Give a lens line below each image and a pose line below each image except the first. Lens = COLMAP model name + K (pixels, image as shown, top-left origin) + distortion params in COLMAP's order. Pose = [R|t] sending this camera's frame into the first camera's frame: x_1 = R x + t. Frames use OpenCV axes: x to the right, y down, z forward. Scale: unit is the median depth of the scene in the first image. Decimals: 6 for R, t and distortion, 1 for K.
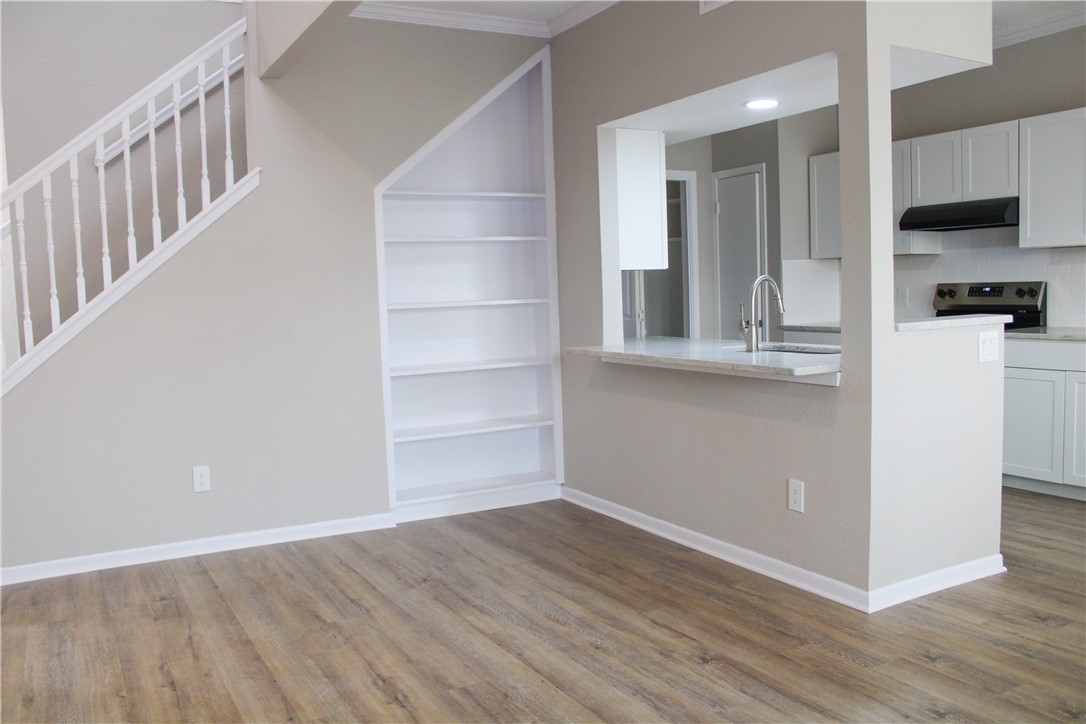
lens RADIAL K [[891.6, 0, 531.5], [0, 891.6, 366.4], [0, 0, 1]] dist [-0.176238, 0.150147]
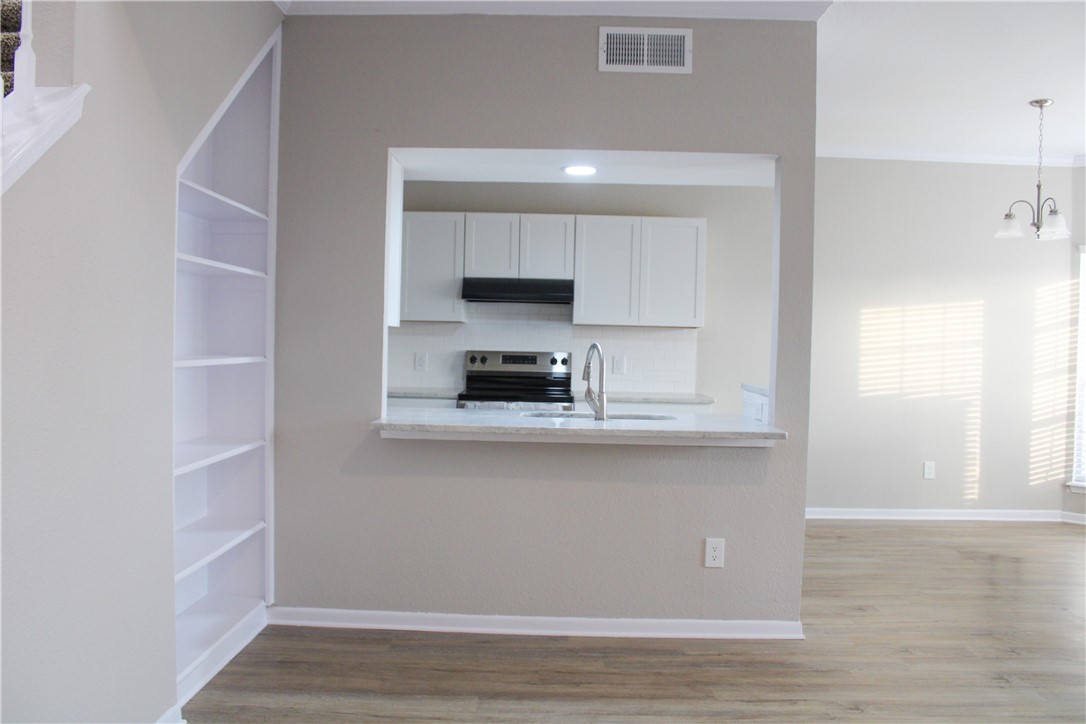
lens RADIAL K [[891.6, 0, 531.5], [0, 891.6, 366.4], [0, 0, 1]] dist [-0.176238, 0.150147]
pose [[0.503489, 0.019362, 0.863785, -0.662470], [0.039754, 0.998171, -0.045546, -0.035397], [-0.863087, 0.057271, 0.501798, 0.576532]]
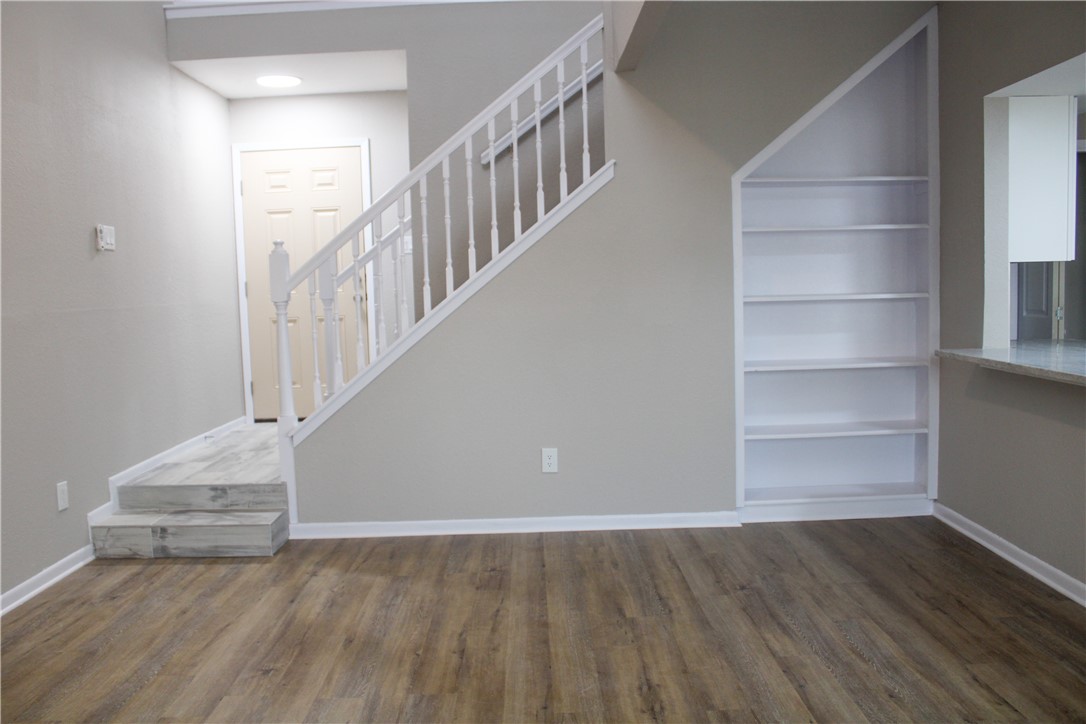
lens RADIAL K [[891.6, 0, 531.5], [0, 891.6, 366.4], [0, 0, 1]] dist [-0.176238, 0.150147]
pose [[0.877759, 0.050878, -0.476394, 0.113836], [-0.040825, 0.998672, 0.031436, -0.017493], [0.477360, -0.008144, 0.878670, 0.054574]]
